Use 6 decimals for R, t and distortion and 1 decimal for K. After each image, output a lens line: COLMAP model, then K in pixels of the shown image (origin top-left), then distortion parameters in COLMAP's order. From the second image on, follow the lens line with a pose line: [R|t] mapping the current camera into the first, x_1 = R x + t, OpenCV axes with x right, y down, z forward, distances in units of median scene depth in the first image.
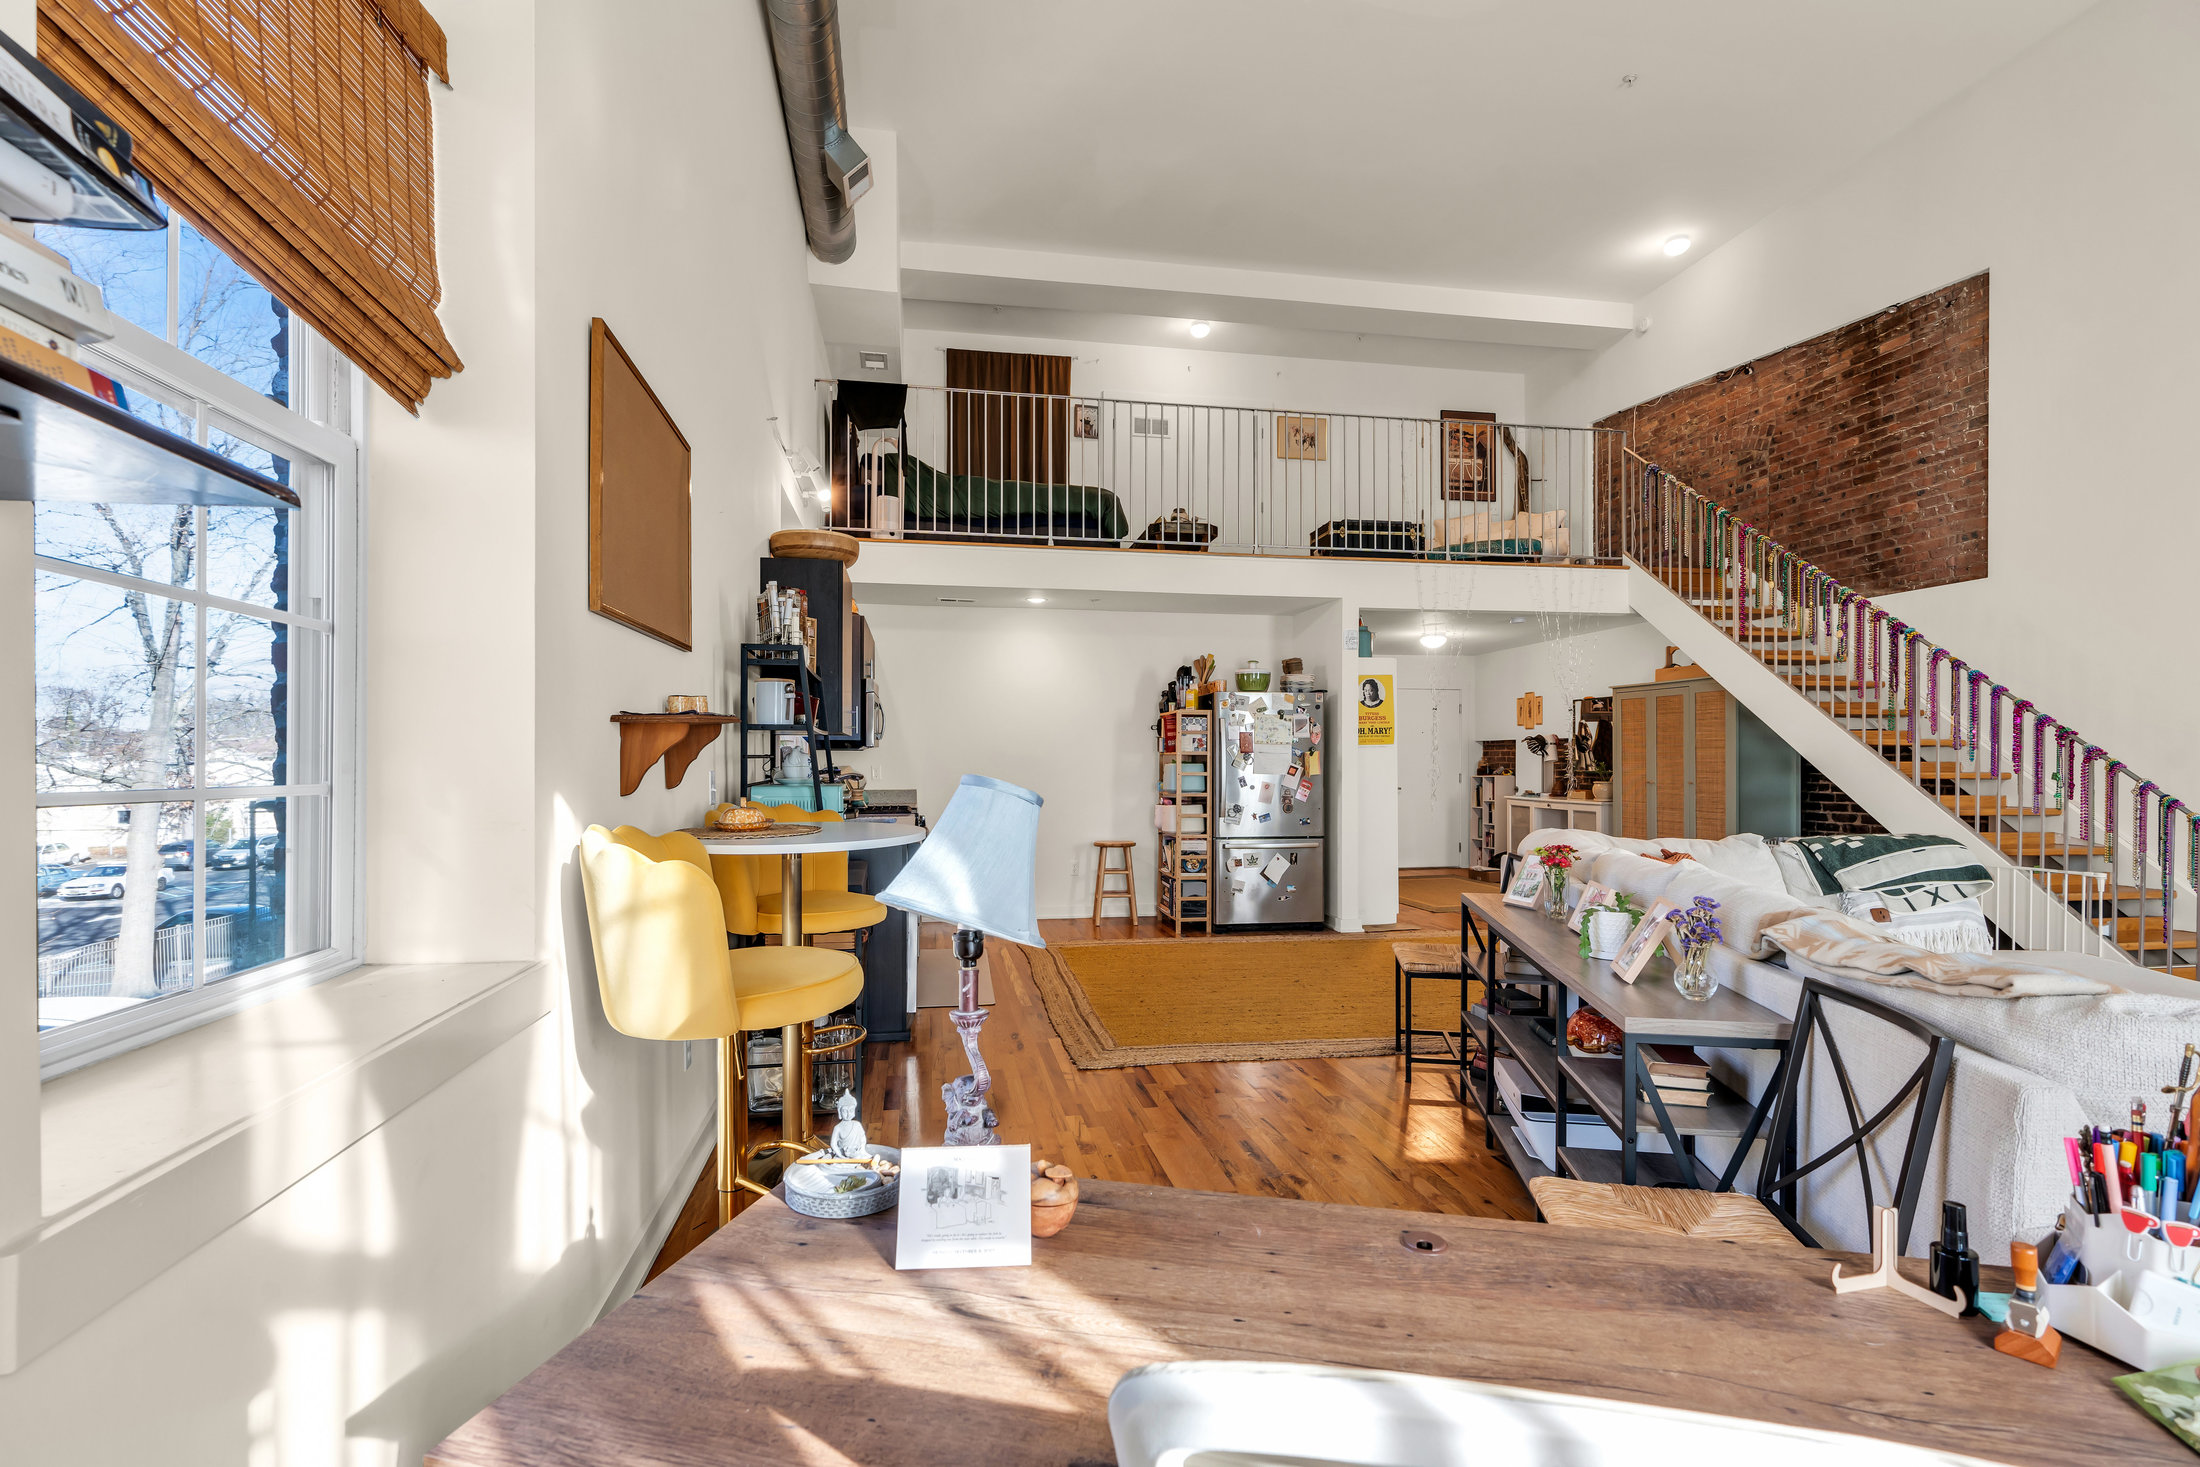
lens RADIAL K [[994.3, 0, 1098.5], [0, 994.3, 758.0], [0, 0, 1]] dist [-0.000011, 0.000477]
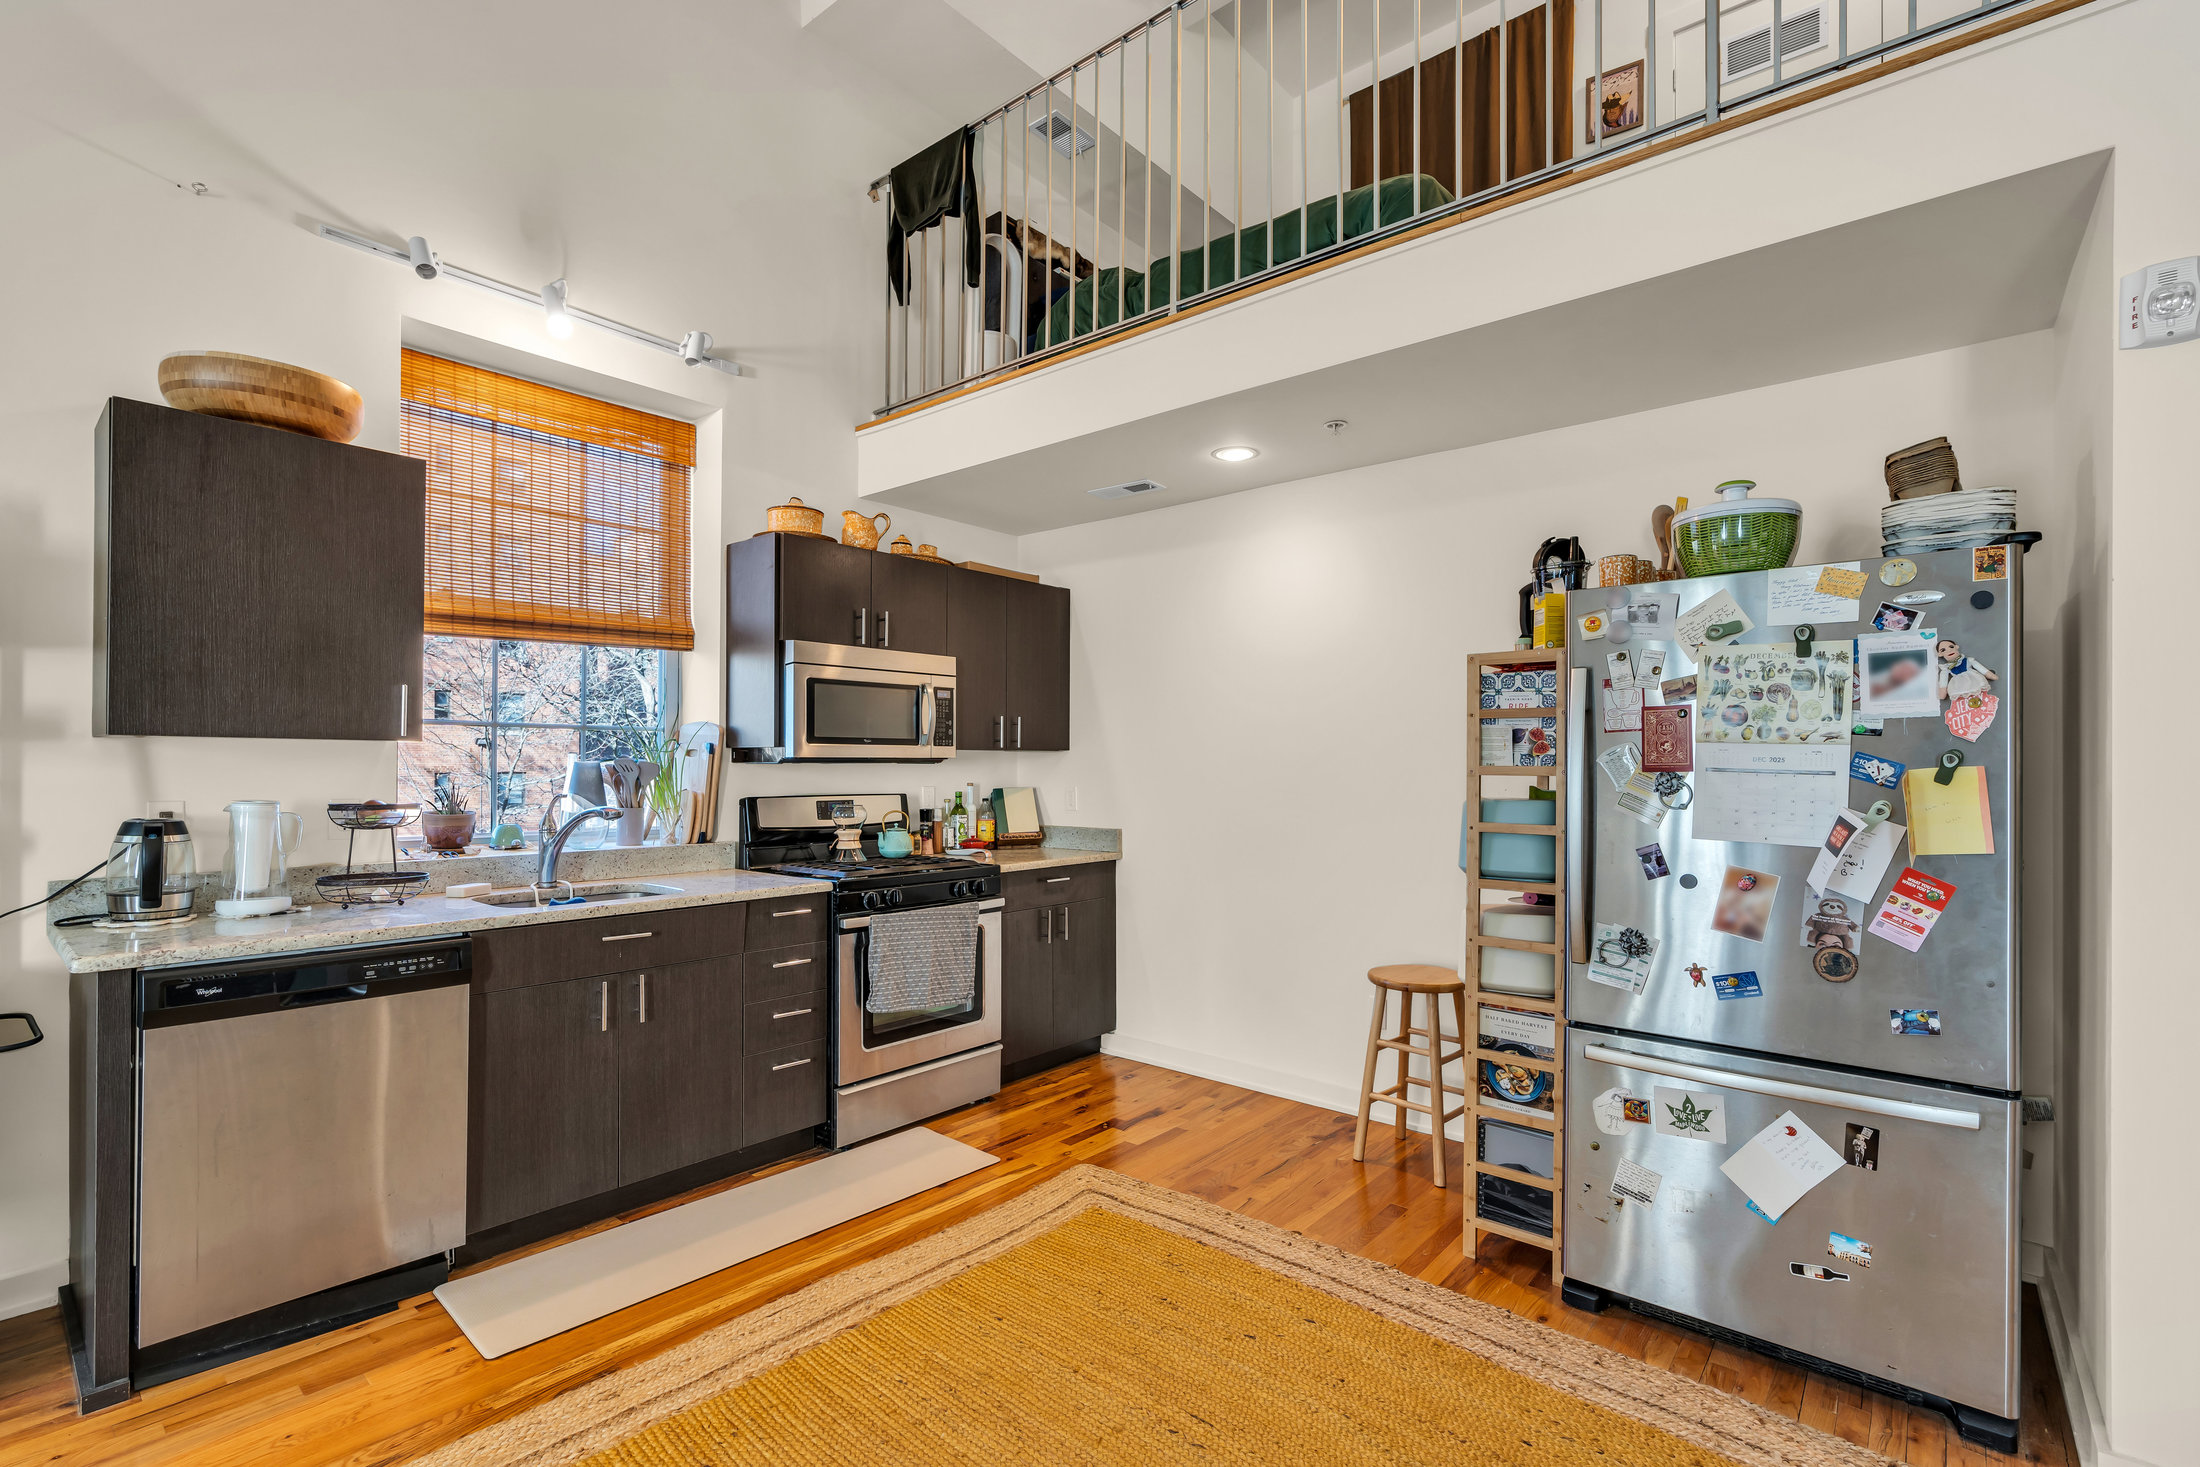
lens RADIAL K [[987.3, 0, 1096.7], [0, 987.3, 760.2], [0, 0, 1]] dist [-0.017035, 0.008785]
pose [[0.635684, -0.001924, -0.771947, 0.265177], [-0.002054, 0.999989, -0.004184, -0.006669], [0.771947, 0.004245, 0.635673, 0.635763]]
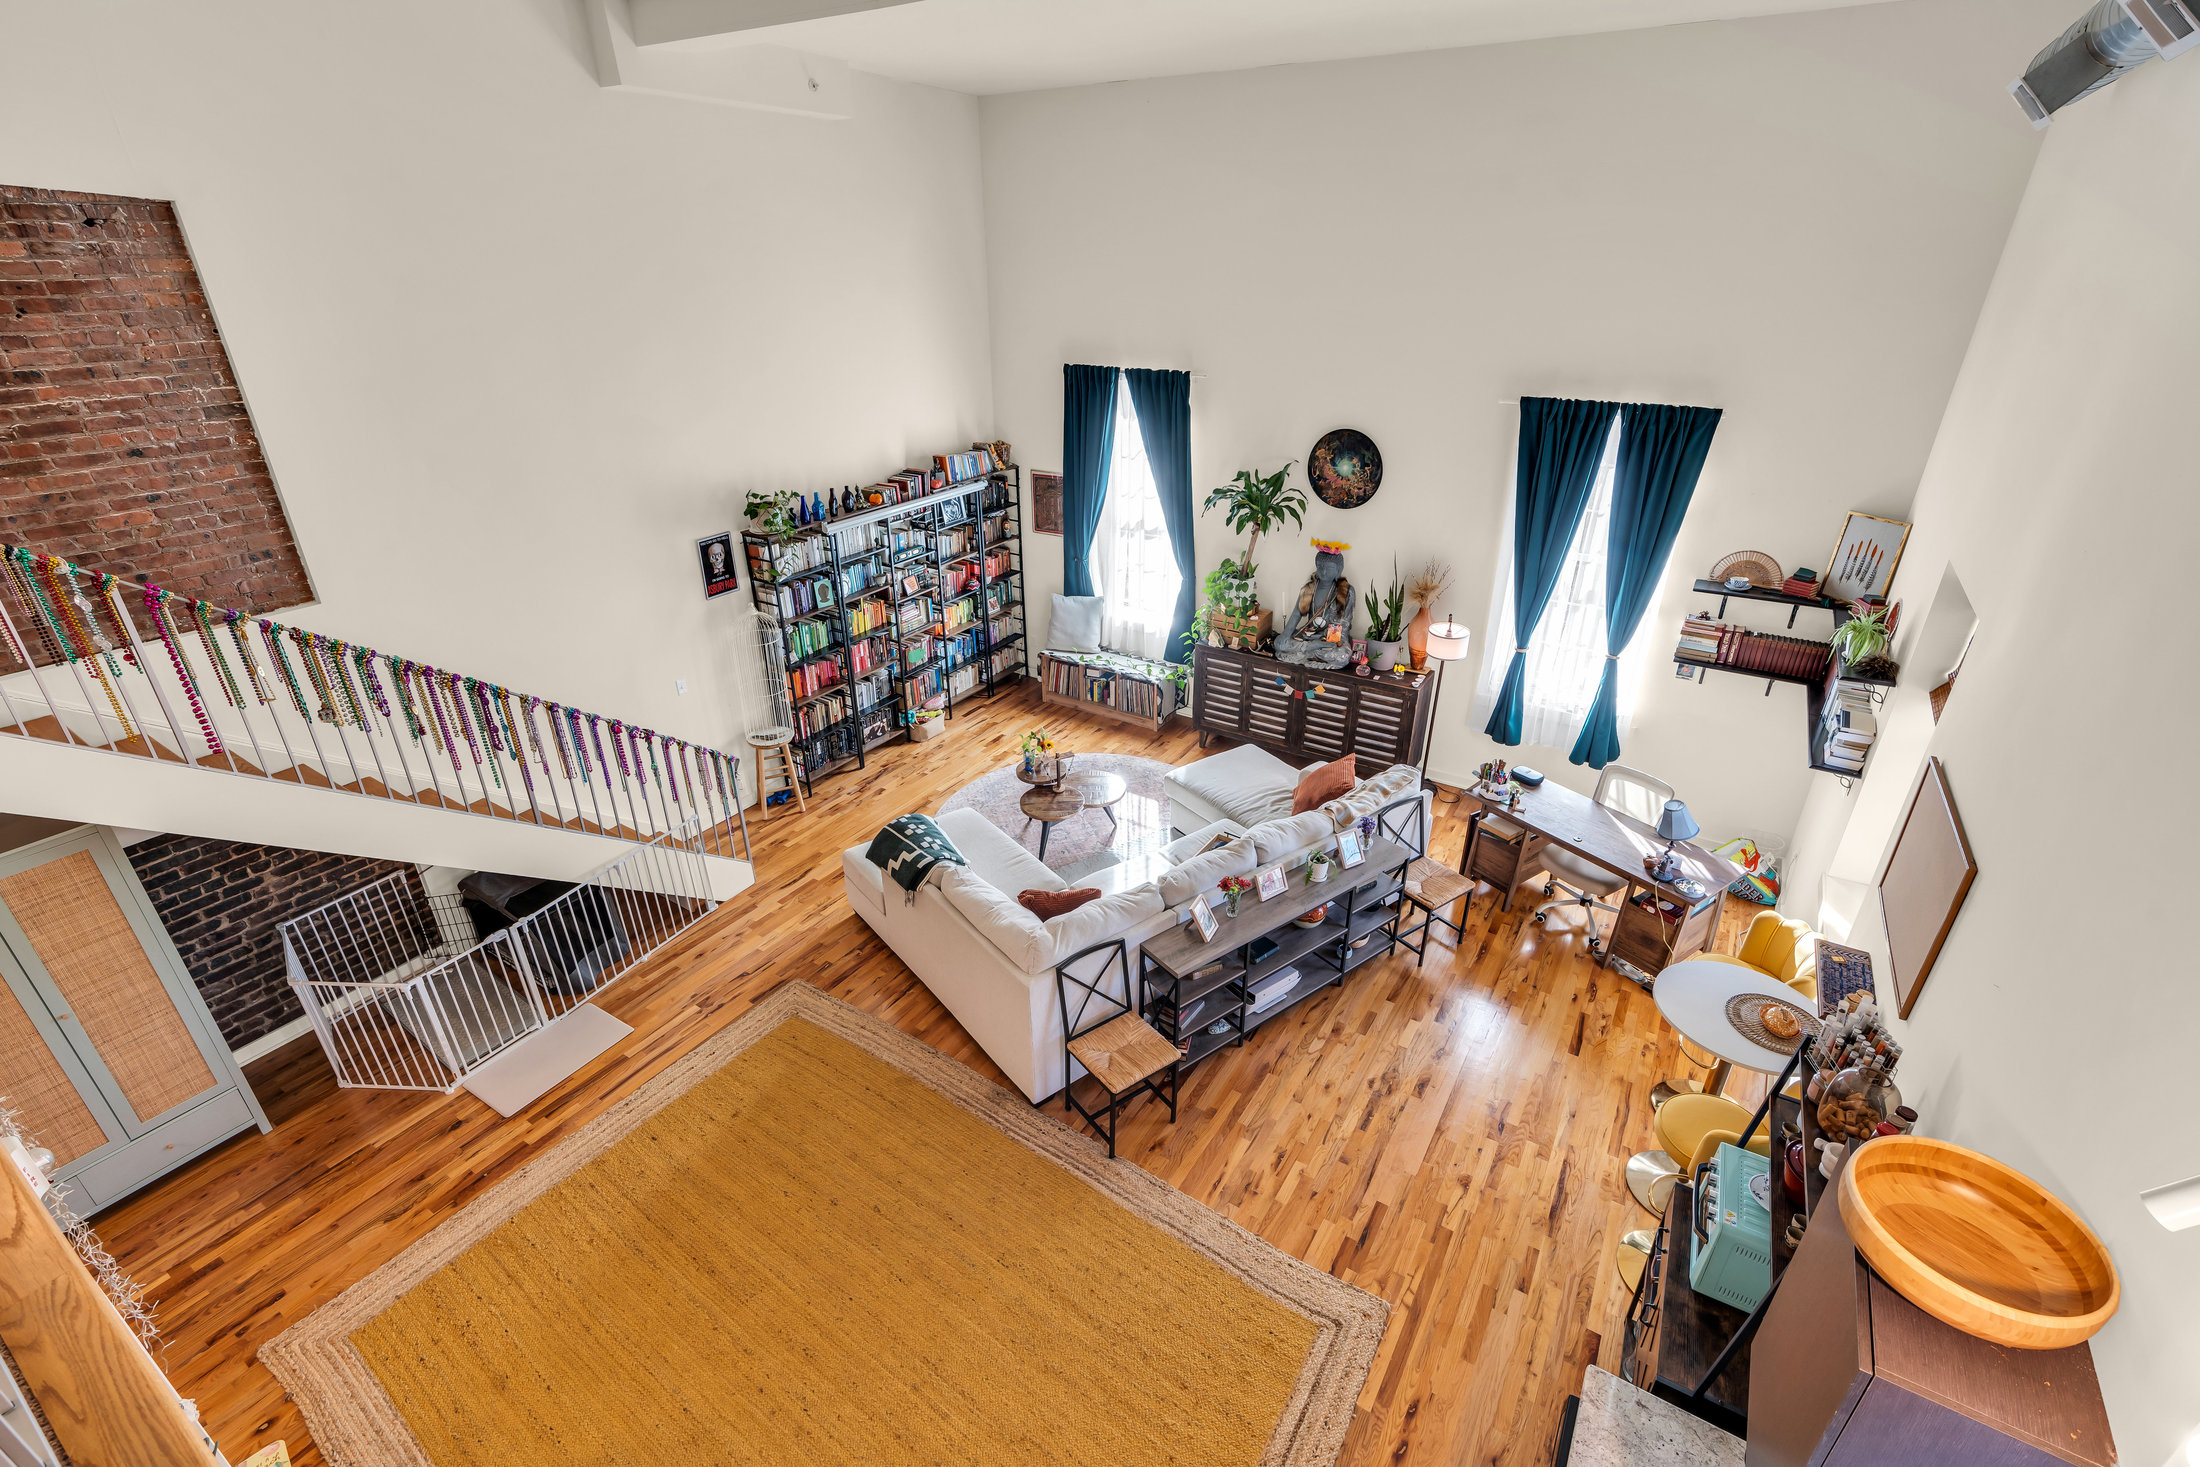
lens RADIAL K [[980.8, 0, 1098.0], [0, 980.8, 739.4], [0, 0, 1]] dist [-0.012135, 0.004515]
pose [[-0.731468, -0.299703, 0.612480, -0.130213], [0.007393, 0.894690, 0.446626, -0.360103], [-0.681835, 0.331221, -0.652222, 0.902693]]
